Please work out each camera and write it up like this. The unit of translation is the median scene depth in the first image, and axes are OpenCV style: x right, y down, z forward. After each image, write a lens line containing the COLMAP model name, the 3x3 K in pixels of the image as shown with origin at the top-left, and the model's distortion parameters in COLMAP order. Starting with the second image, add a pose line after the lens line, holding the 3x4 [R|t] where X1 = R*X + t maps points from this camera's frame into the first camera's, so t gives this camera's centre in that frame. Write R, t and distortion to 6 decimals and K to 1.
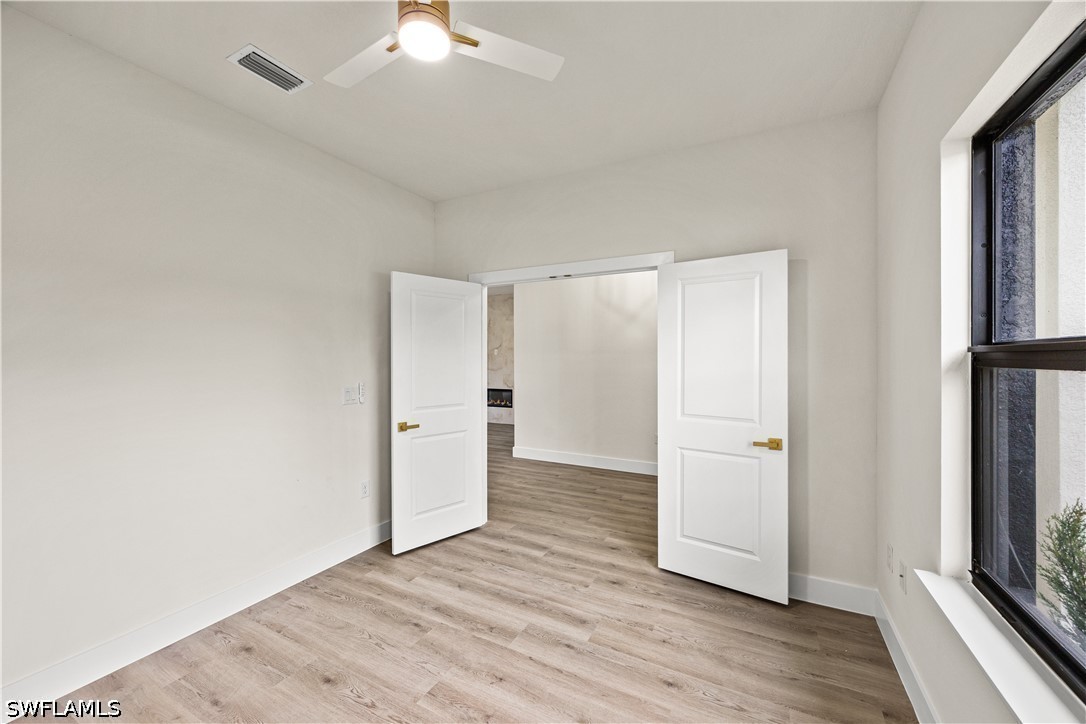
lens RADIAL K [[424.8, 0, 546.3], [0, 424.8, 357.6], [0, 0, 1]] dist [-0.000040, 0.000041]
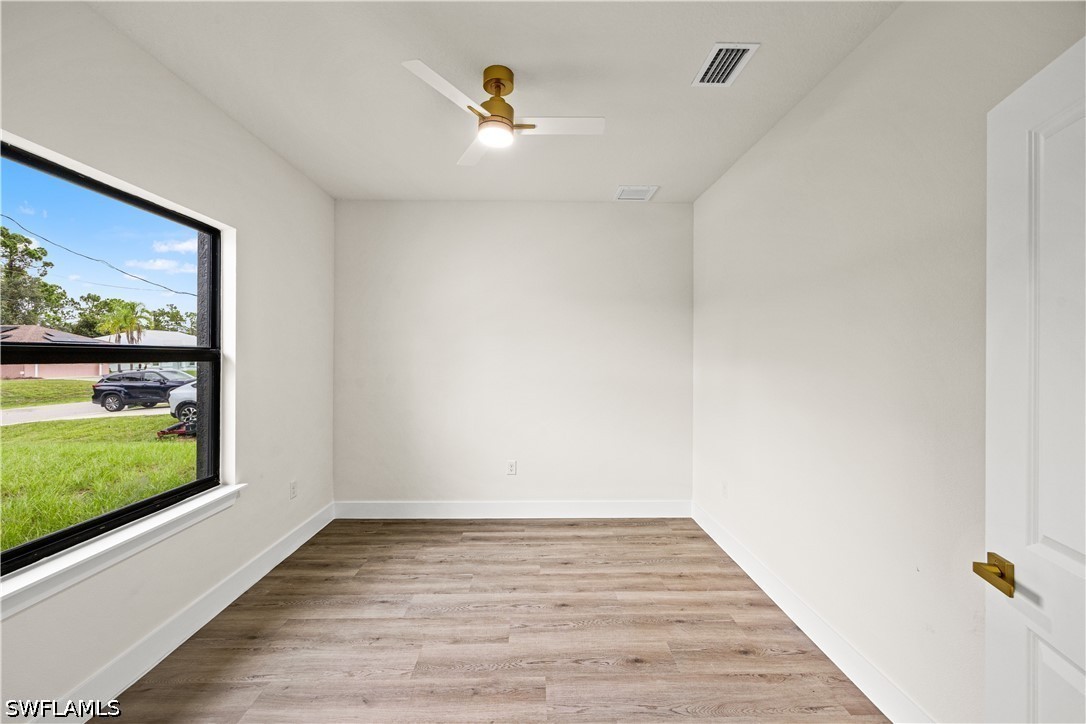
lens RADIAL K [[424.8, 0, 546.3], [0, 424.8, 357.6], [0, 0, 1]] dist [-0.000040, 0.000041]
pose [[-0.872683, -0.000865, -0.488287, 0.144389], [-0.002693, 0.999992, 0.003041, -0.002132], [0.488280, 0.003969, -0.872678, 1.267685]]
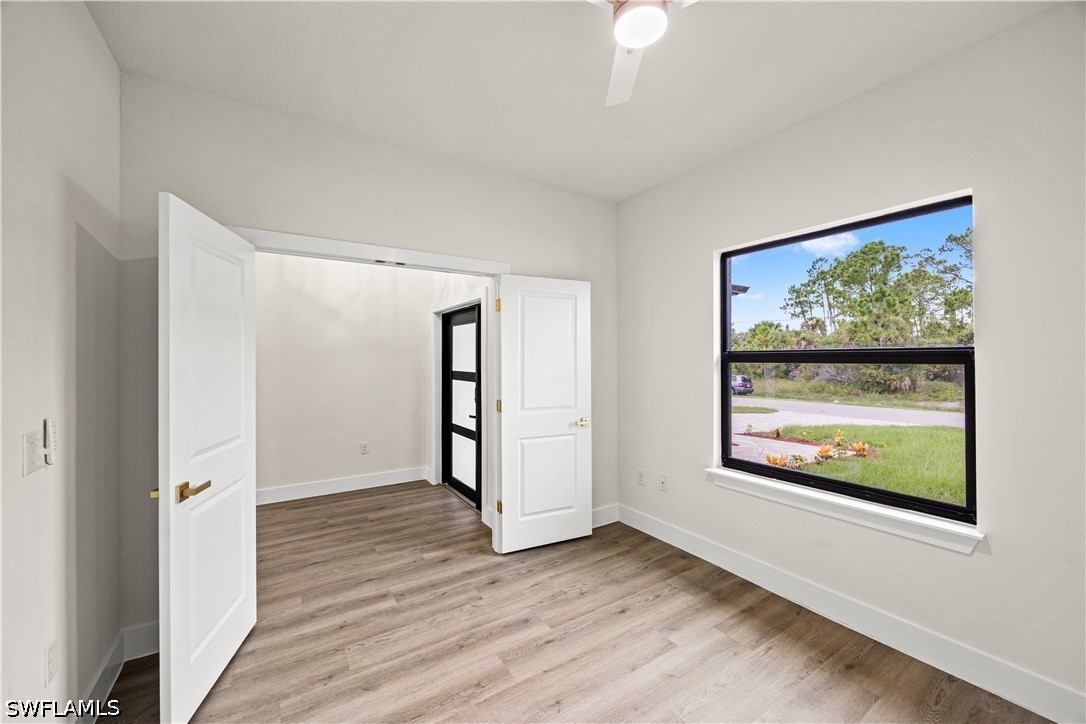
lens RADIAL K [[424.8, 0, 546.3], [0, 424.8, 357.6], [0, 0, 1]] dist [-0.000040, 0.000041]
pose [[0.482355, 0.001992, 0.875973, -0.662664], [0.002200, 0.999992, -0.003485, -0.001377], [-0.875973, 0.003609, 0.482347, 0.398455]]
